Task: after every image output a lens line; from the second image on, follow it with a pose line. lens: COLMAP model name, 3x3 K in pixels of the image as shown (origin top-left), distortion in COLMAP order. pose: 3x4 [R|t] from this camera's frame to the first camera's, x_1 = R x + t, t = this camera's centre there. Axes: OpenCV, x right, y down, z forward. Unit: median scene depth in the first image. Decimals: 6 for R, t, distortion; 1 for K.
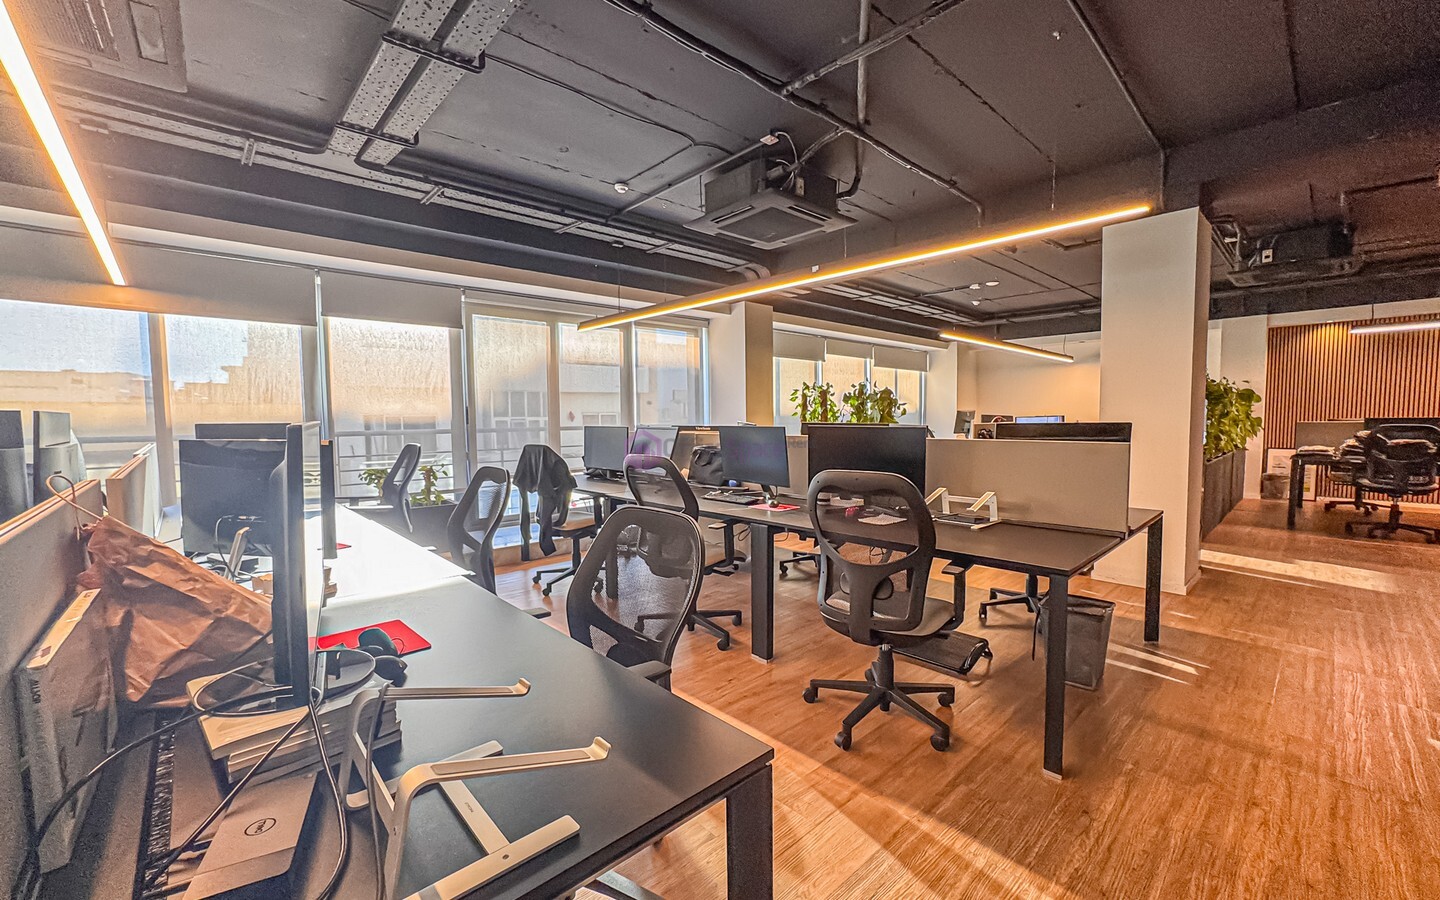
lens RADIAL K [[579.7, 0, 720.7], [0, 579.7, 453.1], [0, 0, 1]] dist [-0.034630, 0.014278]
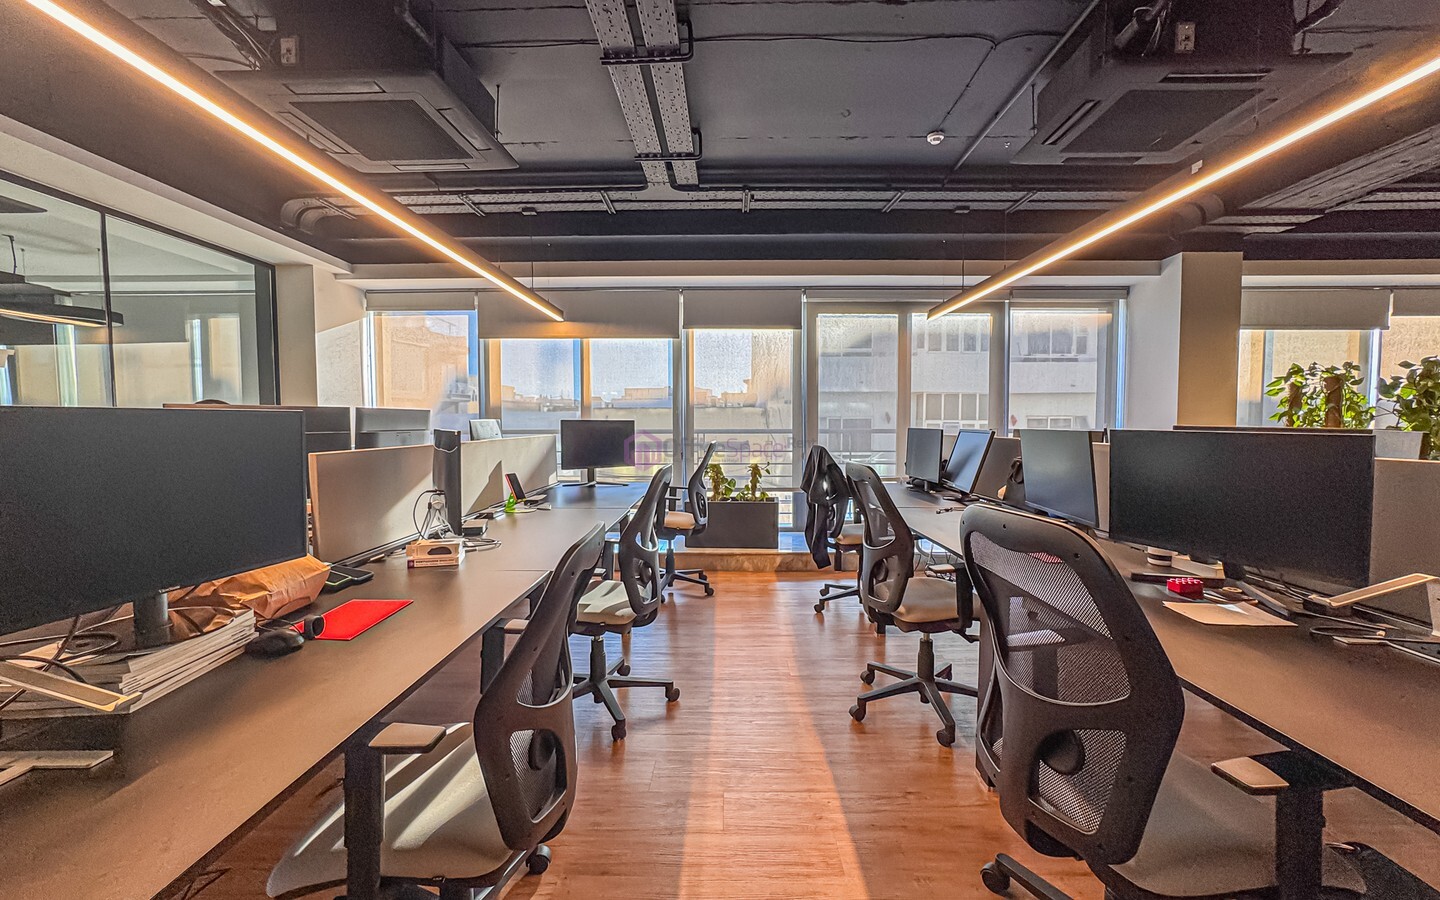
lens RADIAL K [[582.7, 0, 724.4], [0, 582.7, 453.6], [0, 0, 1]] dist [-0.040262, 0.018037]
pose [[0.724173, 0.044257, -0.688197, 0.196451], [-0.048723, 0.998728, 0.012957, -0.007081], [0.687895, 0.024148, 0.725408, 0.213060]]
